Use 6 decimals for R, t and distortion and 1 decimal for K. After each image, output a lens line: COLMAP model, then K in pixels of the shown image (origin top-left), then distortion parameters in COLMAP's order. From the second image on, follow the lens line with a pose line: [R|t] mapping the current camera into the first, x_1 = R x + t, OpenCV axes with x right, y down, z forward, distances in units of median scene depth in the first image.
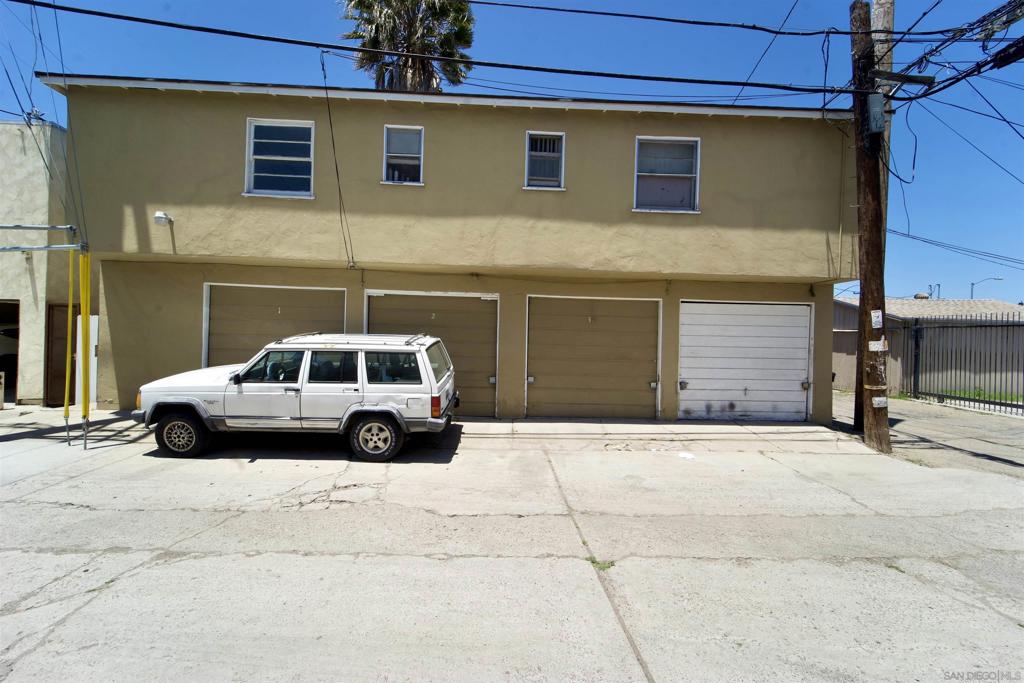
lens RADIAL K [[406.4, 0, 510.6], [0, 406.4, 342.0], [0, 0, 1]] dist [0.000454, 0.000119]
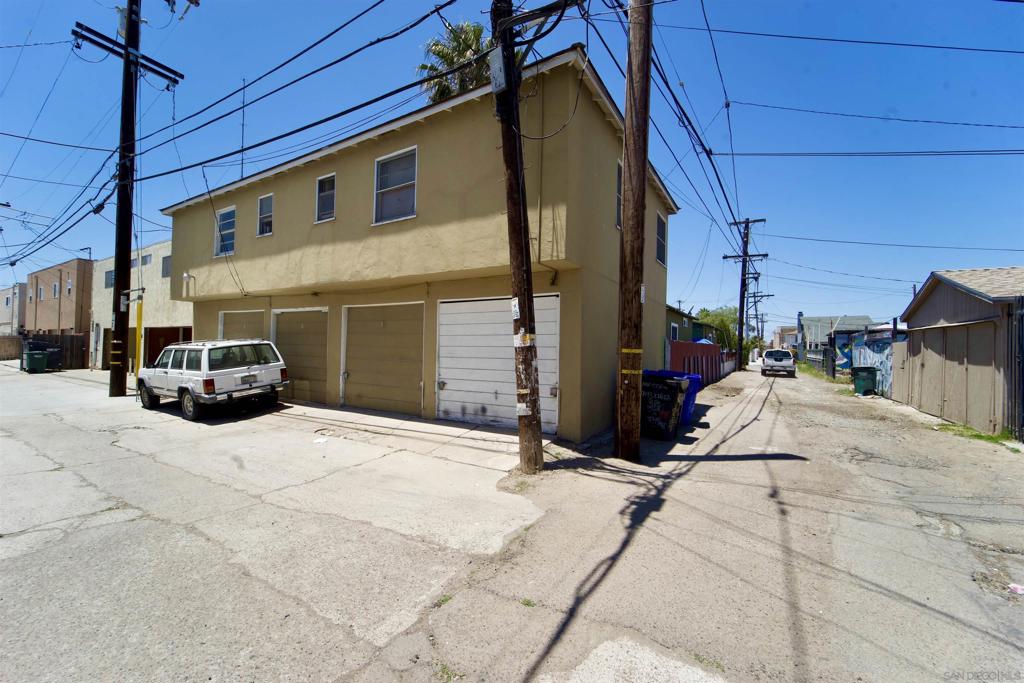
lens RADIAL K [[406.4, 0, 513.3], [0, 406.4, 341.3], [0, 0, 1]] dist [0.000454, 0.000119]
pose [[0.839538, -0.018988, -0.542969, 1.231609], [0.001821, 0.999482, -0.032137, 0.033939], [0.543298, 0.025992, 0.839138, 0.277024]]
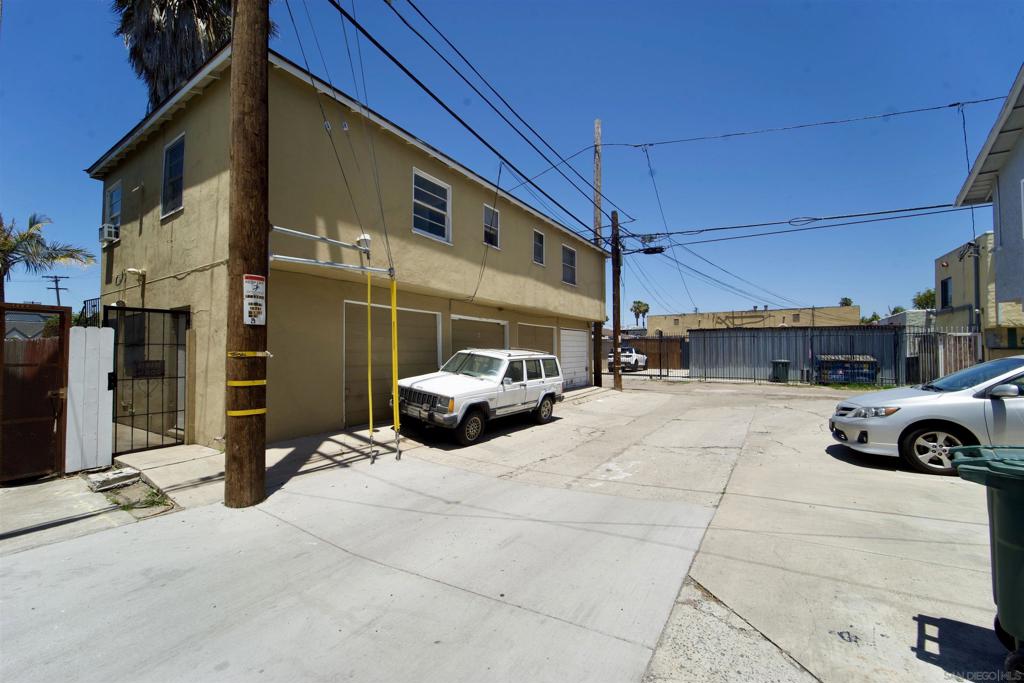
lens RADIAL K [[406.4, 0, 506.3], [0, 406.4, 342.3], [0, 0, 1]] dist [0.000454, 0.000119]
pose [[0.580865, -0.005759, 0.813979, -1.420106], [0.018798, 0.999803, -0.006341, -0.030646], [-0.813783, 0.018985, 0.580859, 0.105141]]
